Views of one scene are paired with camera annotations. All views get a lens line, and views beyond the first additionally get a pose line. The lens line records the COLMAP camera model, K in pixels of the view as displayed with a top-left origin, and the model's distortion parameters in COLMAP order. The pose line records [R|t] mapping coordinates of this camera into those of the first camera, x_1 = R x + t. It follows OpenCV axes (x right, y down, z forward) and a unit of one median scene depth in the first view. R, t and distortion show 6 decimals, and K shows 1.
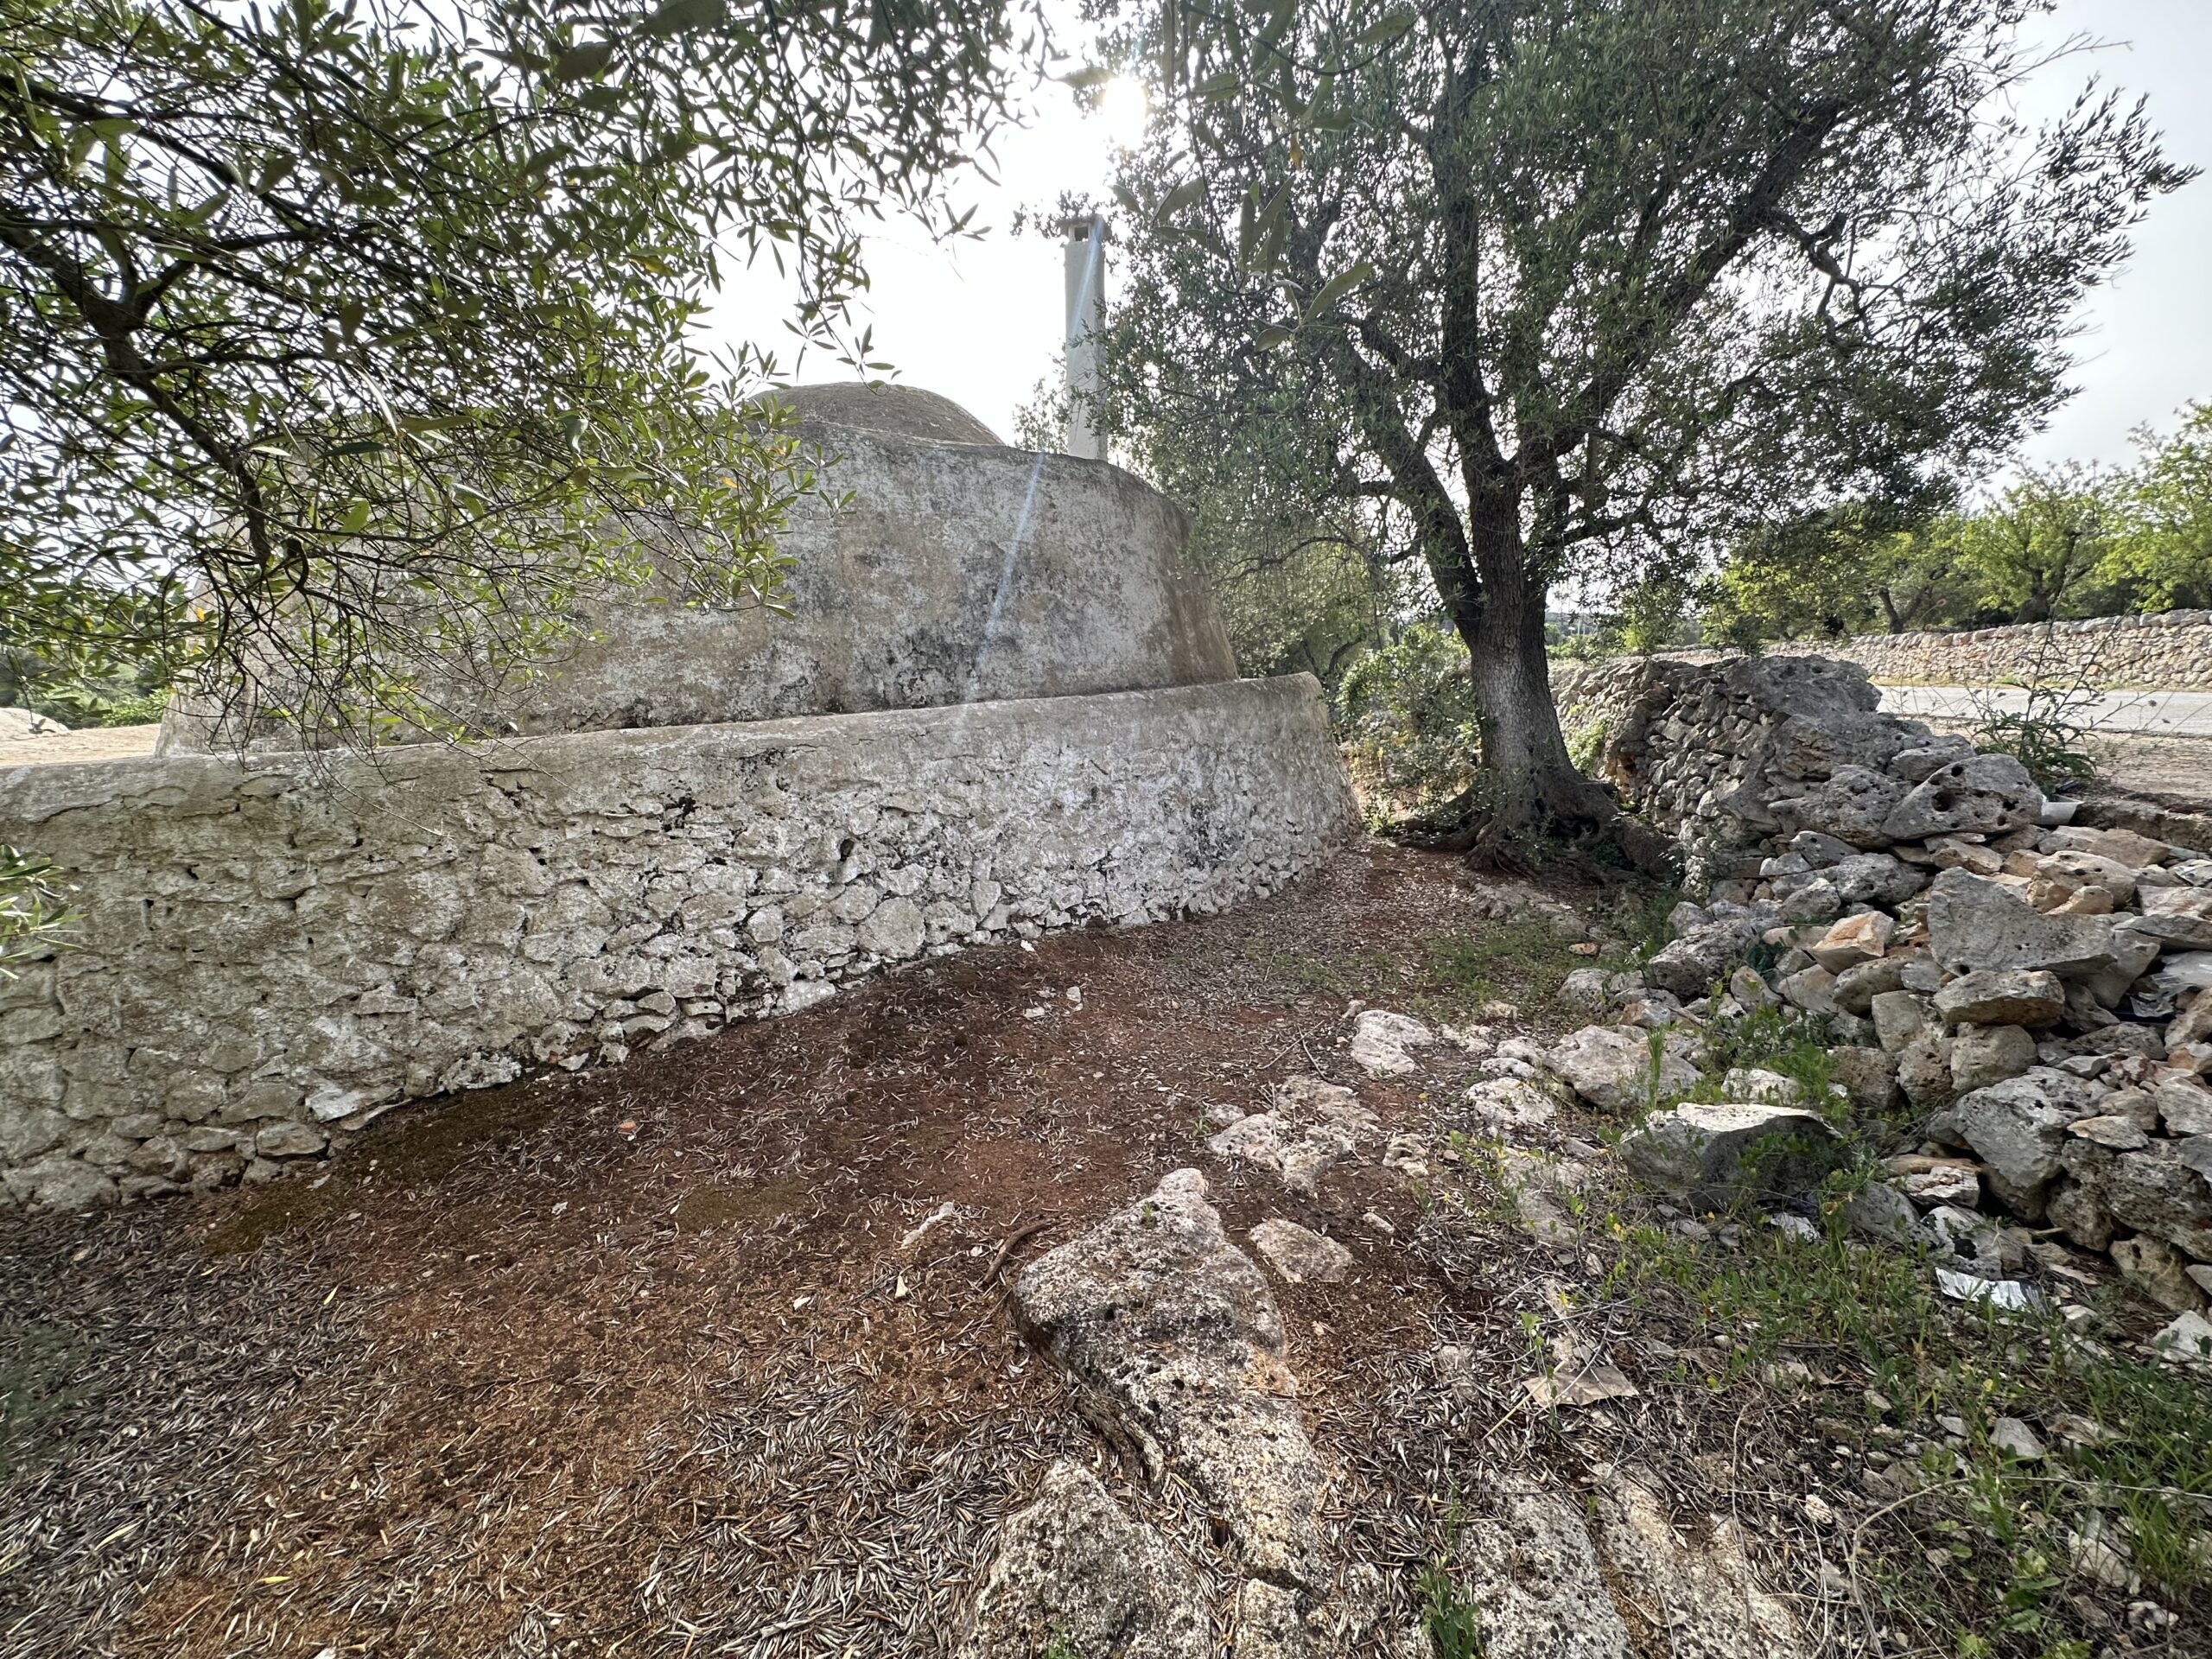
lens RADIAL K [[883.2, 0, 1107.5], [0, 883.2, 827.4], [0, 0, 1]] dist [-0.003226, 0.001182]
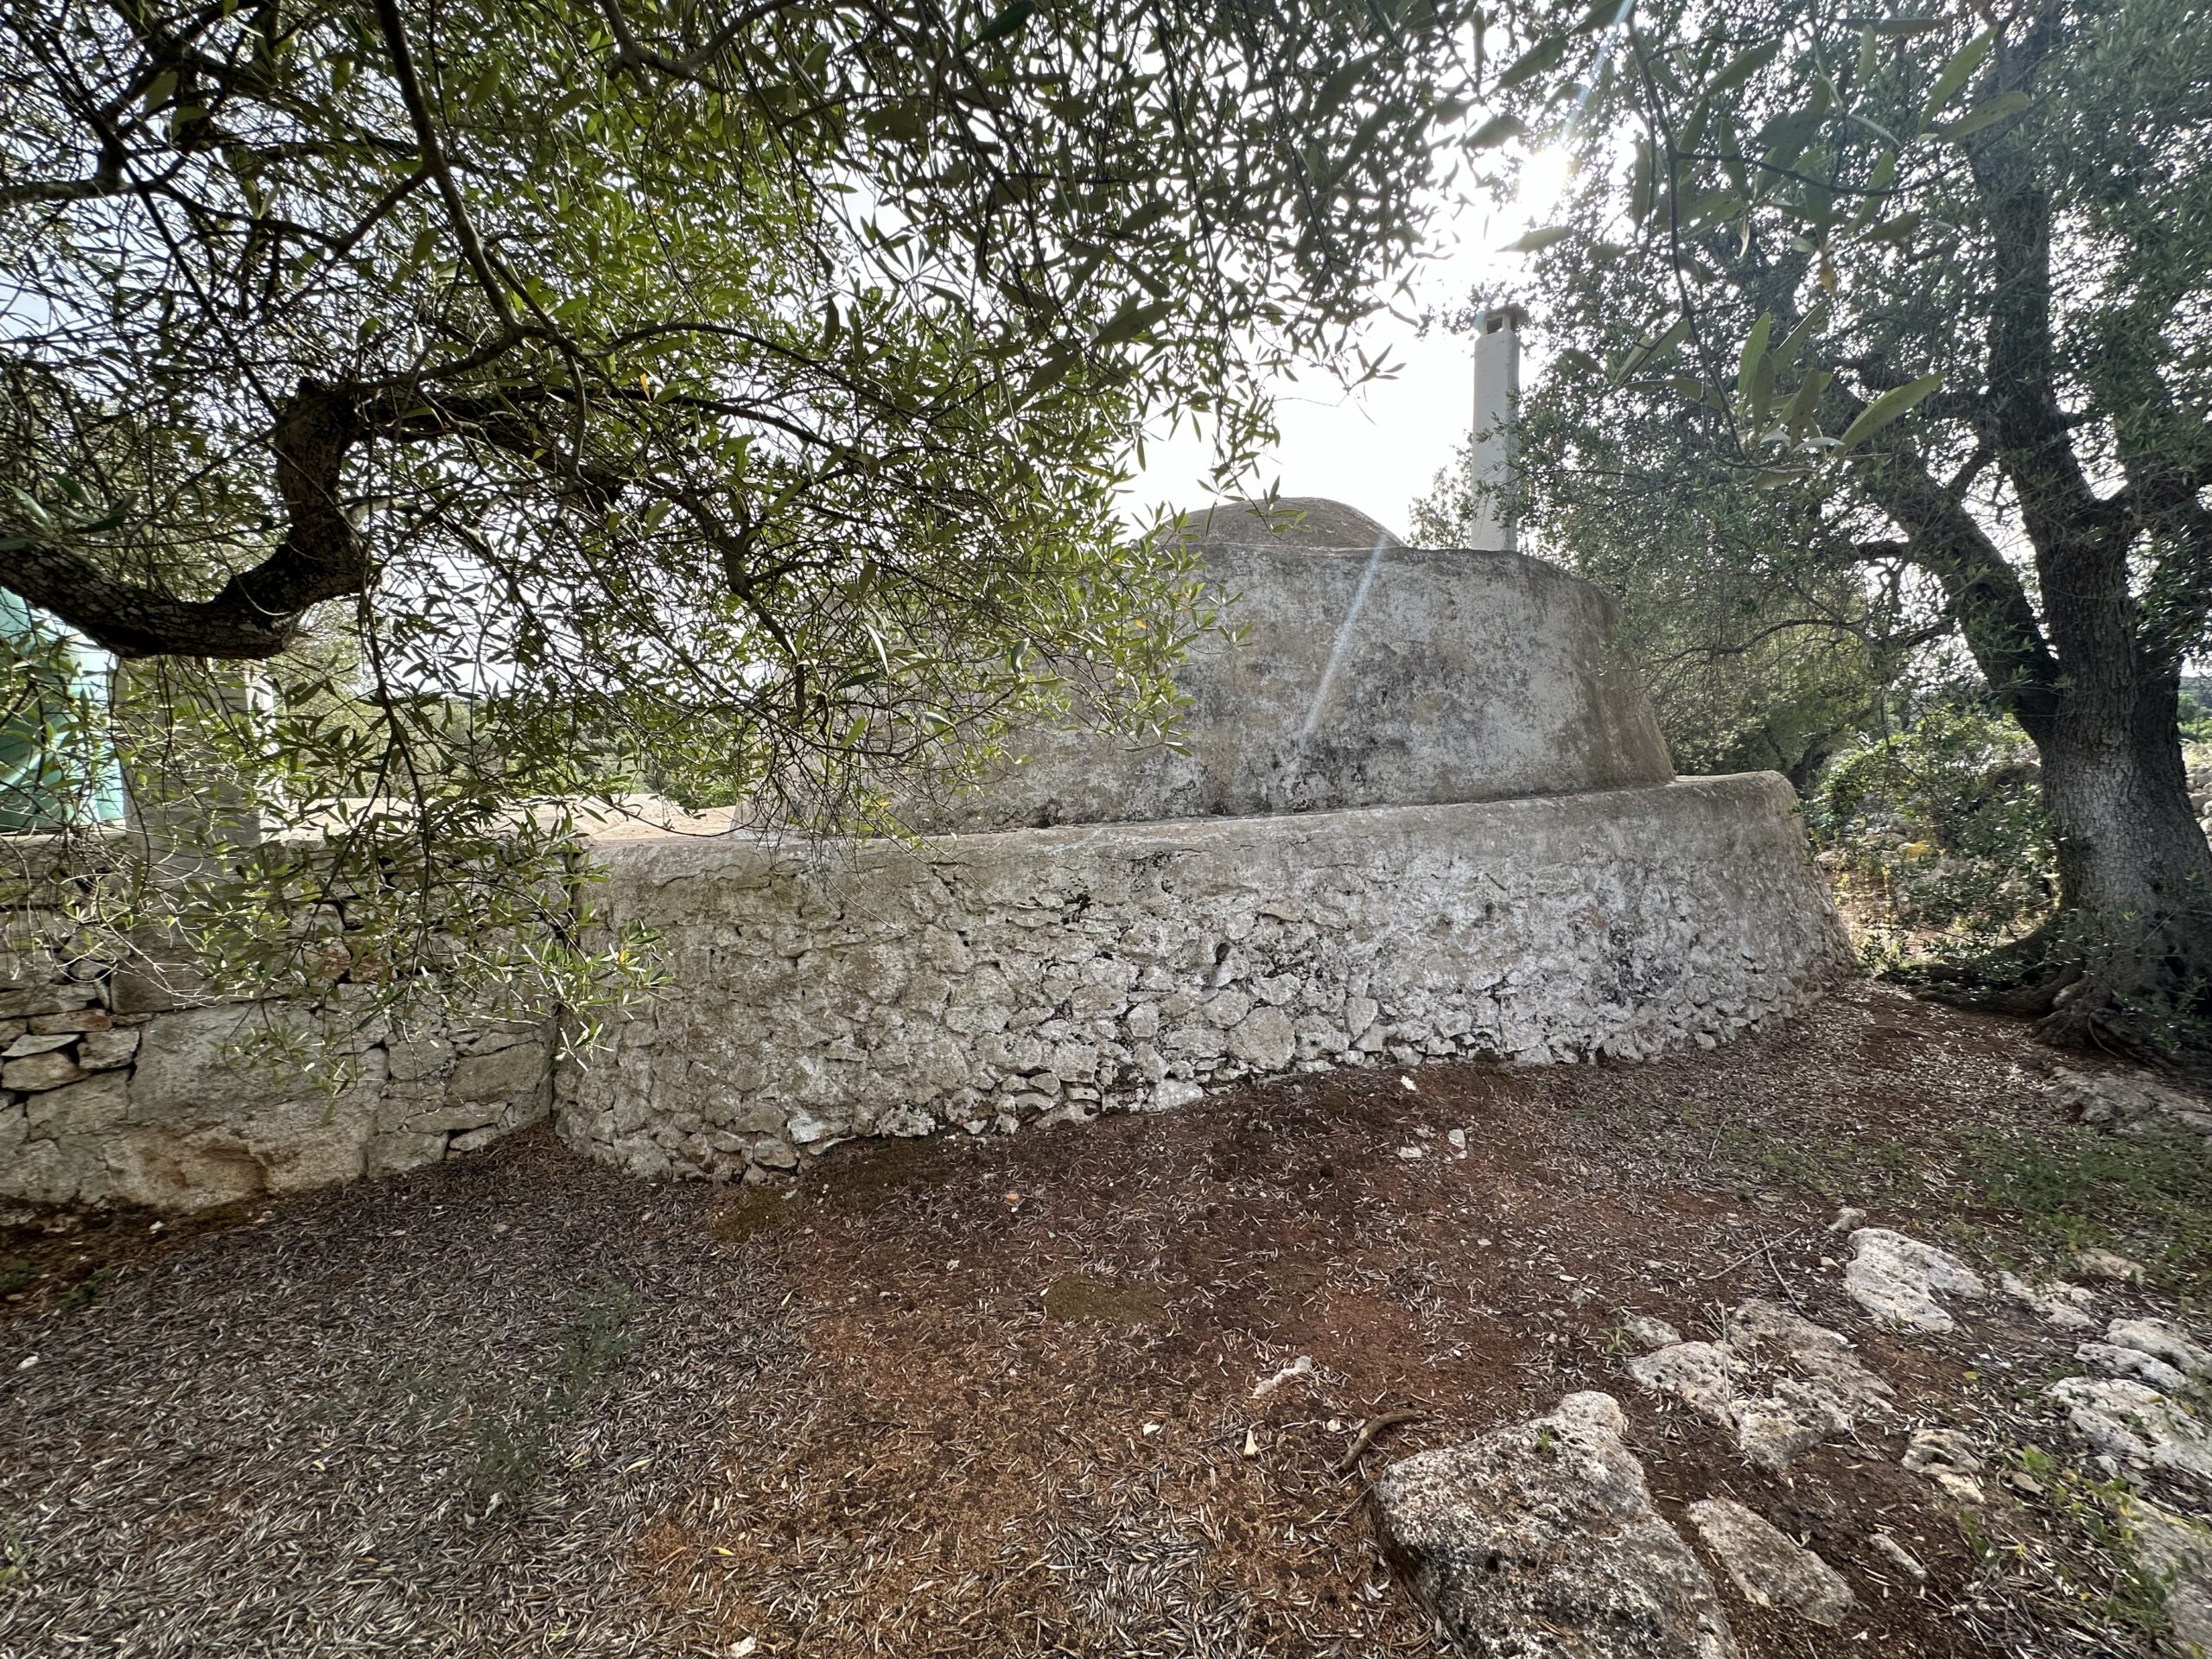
lens RADIAL K [[883.2, 0, 1106.5], [0, 883.2, 826.8], [0, 0, 1]] dist [-0.003226, 0.001182]
pose [[0.912011, 0.032684, -0.408862, -0.006629], [-0.071696, 0.994176, -0.080453, -0.027922], [0.403851, 0.102688, 0.909043, 0.008989]]
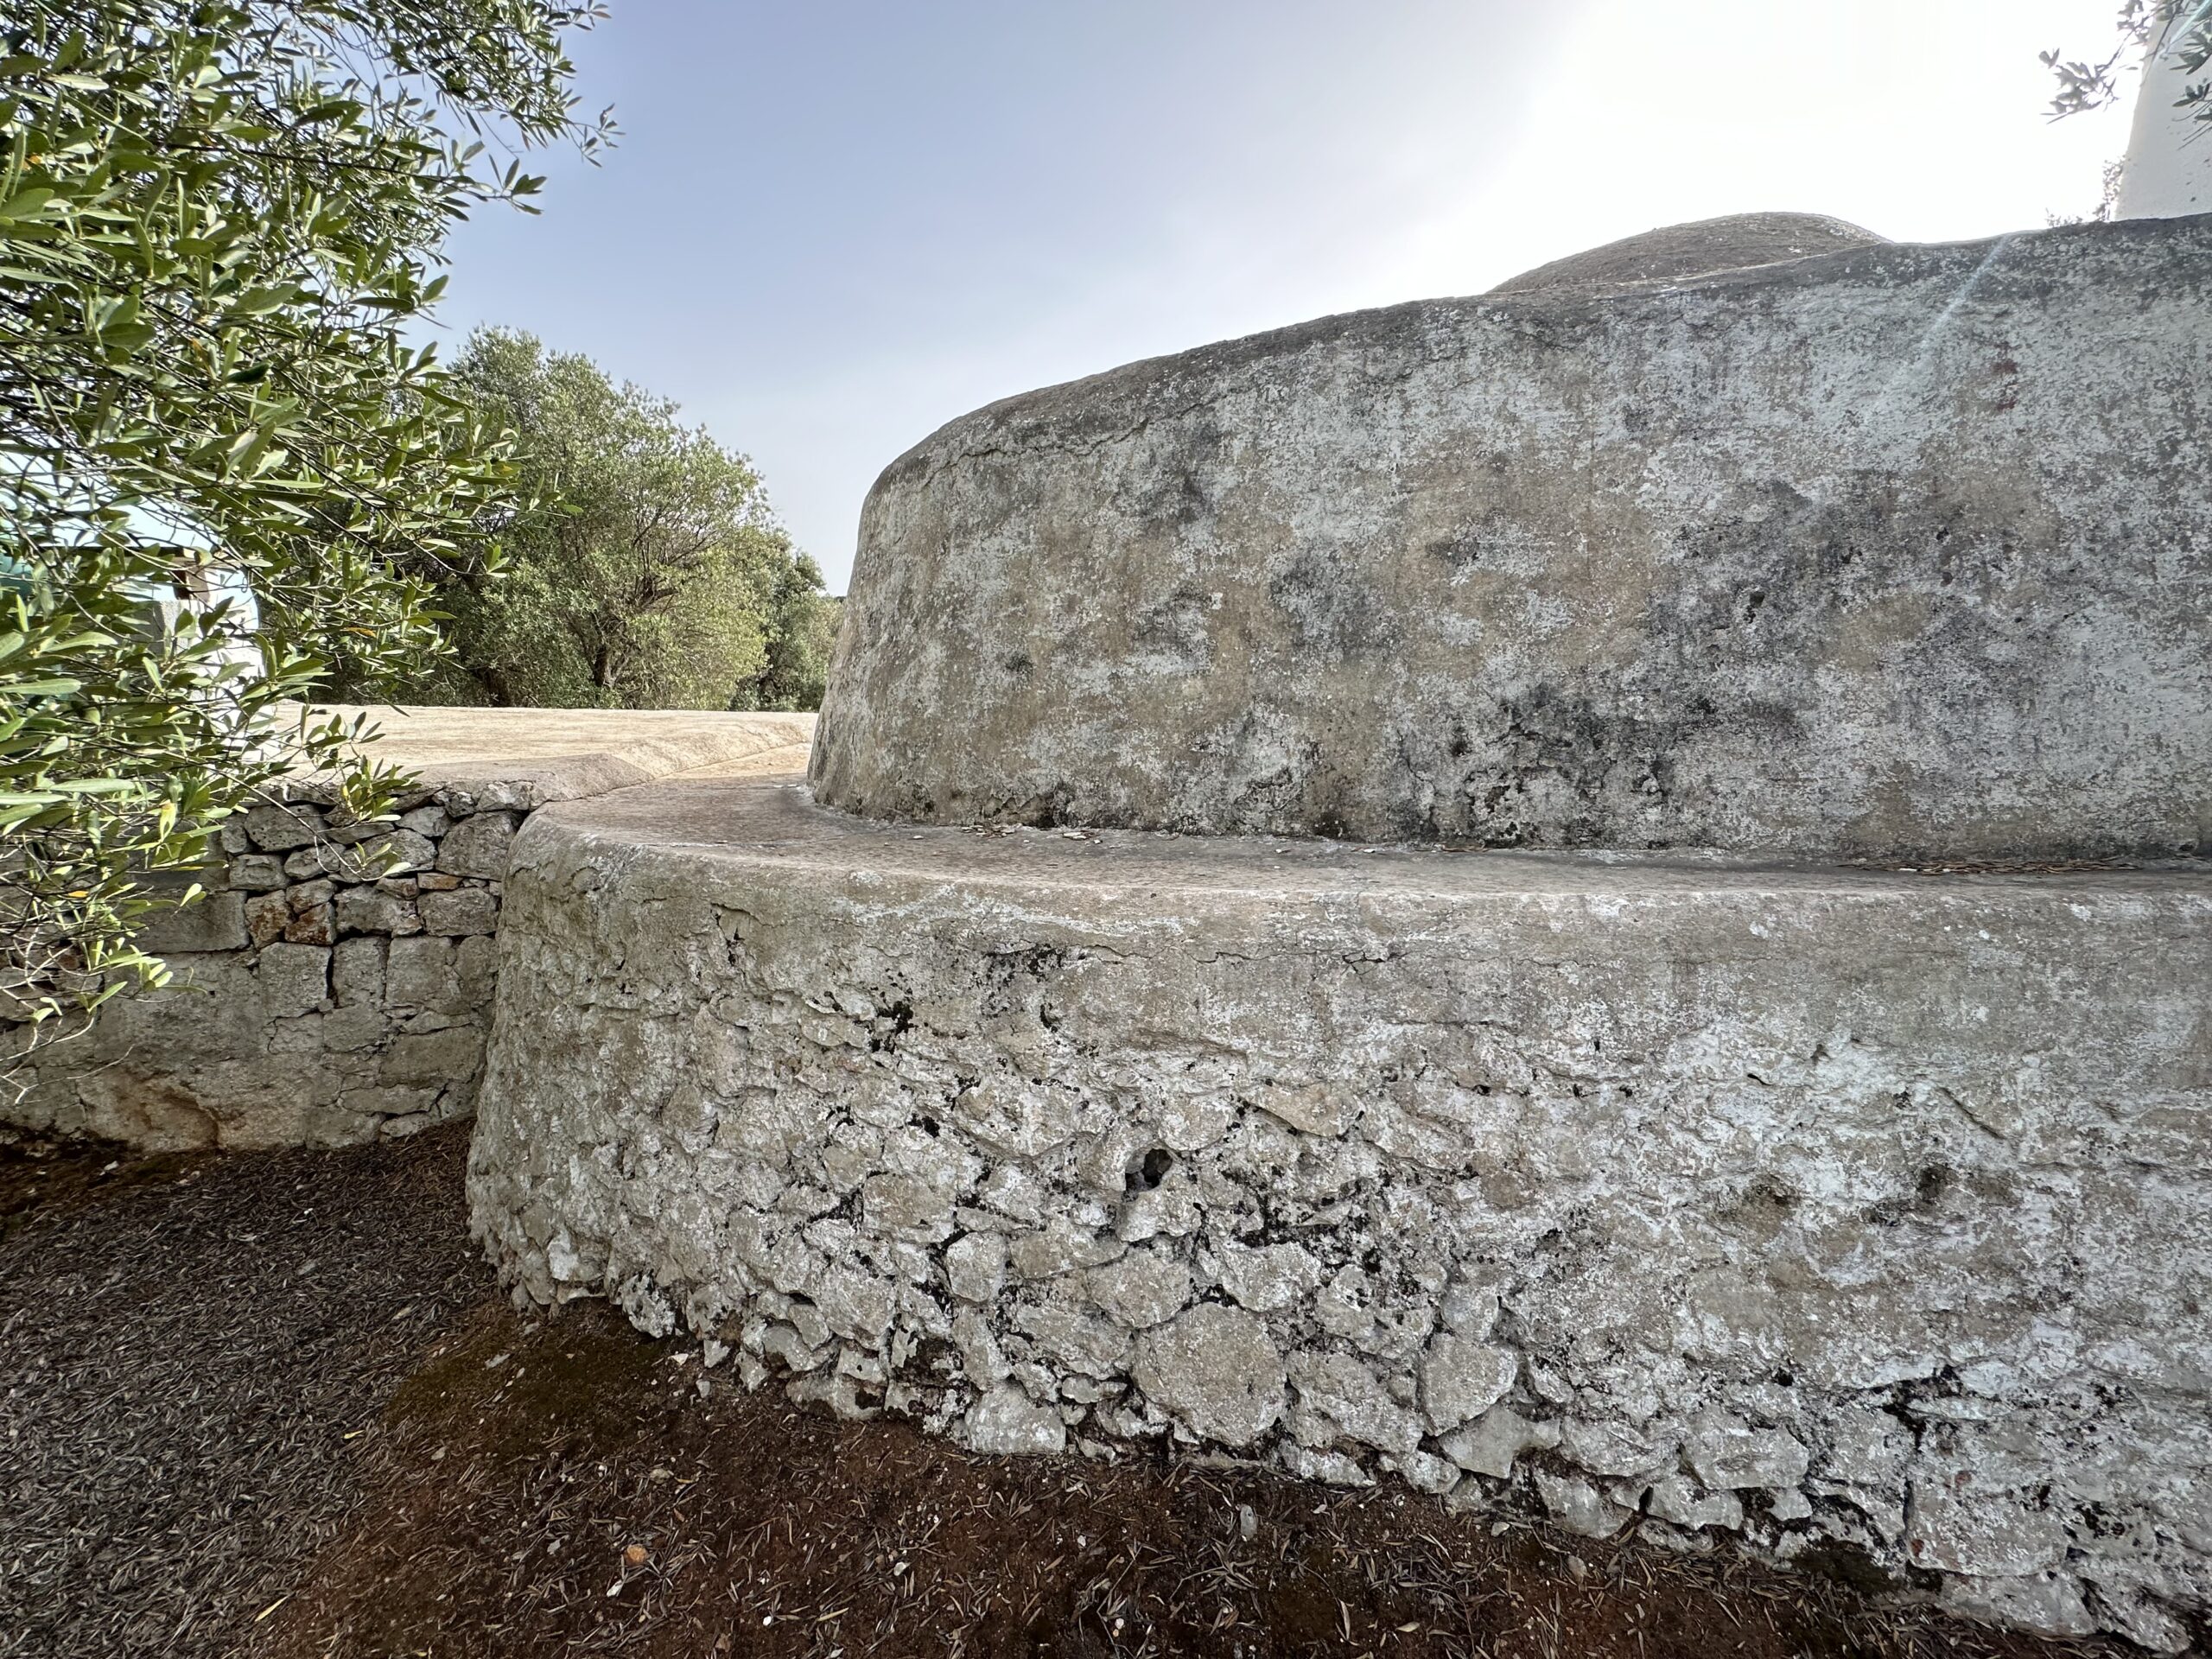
lens RADIAL K [[883.2, 0, 1107.3], [0, 883.2, 829.4], [0, 0, 1]] dist [-0.003226, 0.001182]
pose [[0.626167, 0.164027, -0.762240, 0.028253], [-0.148075, 0.984846, 0.090289, -0.195555], [0.765499, 0.056333, 0.640966, 0.643419]]
